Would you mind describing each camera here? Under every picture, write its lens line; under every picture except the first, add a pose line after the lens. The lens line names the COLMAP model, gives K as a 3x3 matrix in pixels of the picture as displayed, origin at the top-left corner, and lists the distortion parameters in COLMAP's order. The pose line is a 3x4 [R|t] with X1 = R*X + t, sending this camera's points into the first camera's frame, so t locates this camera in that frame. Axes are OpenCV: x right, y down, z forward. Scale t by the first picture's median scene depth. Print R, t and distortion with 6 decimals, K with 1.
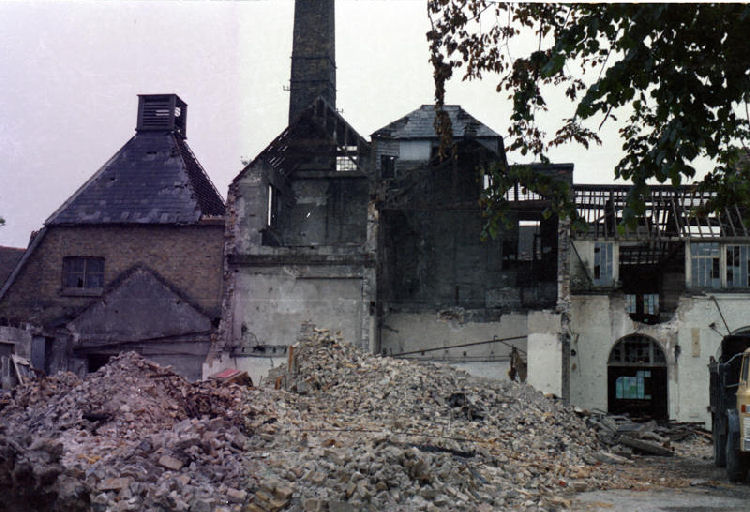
lens RADIAL K [[1136.3, 0, 375.0], [0, 1136.3, 256.0], [0, 0, 1]] dist [-0.134021, -0.080038]
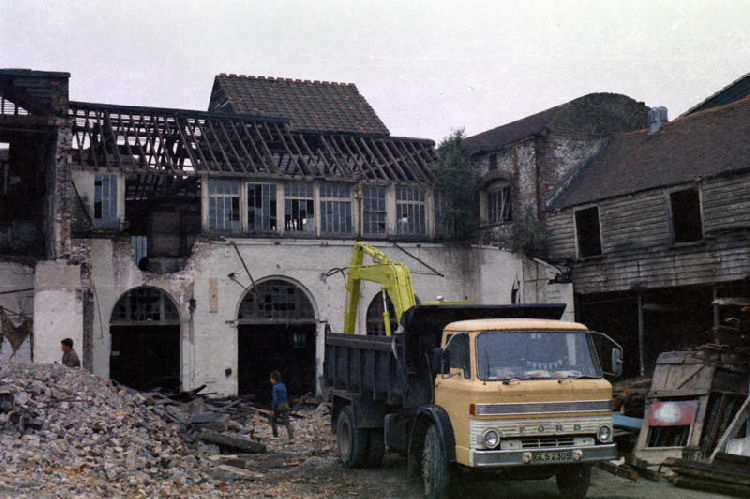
lens RADIAL K [[1140.5, 0, 390.0], [0, 1140.5, 249.0], [0, 0, 1]] dist [0.005083, 0.020474]
pose [[0.852807, 0.005556, 0.522197, -0.052350], [-0.033164, 0.998501, 0.043536, -0.000386], [-0.521172, -0.054446, 0.851713, 0.193806]]
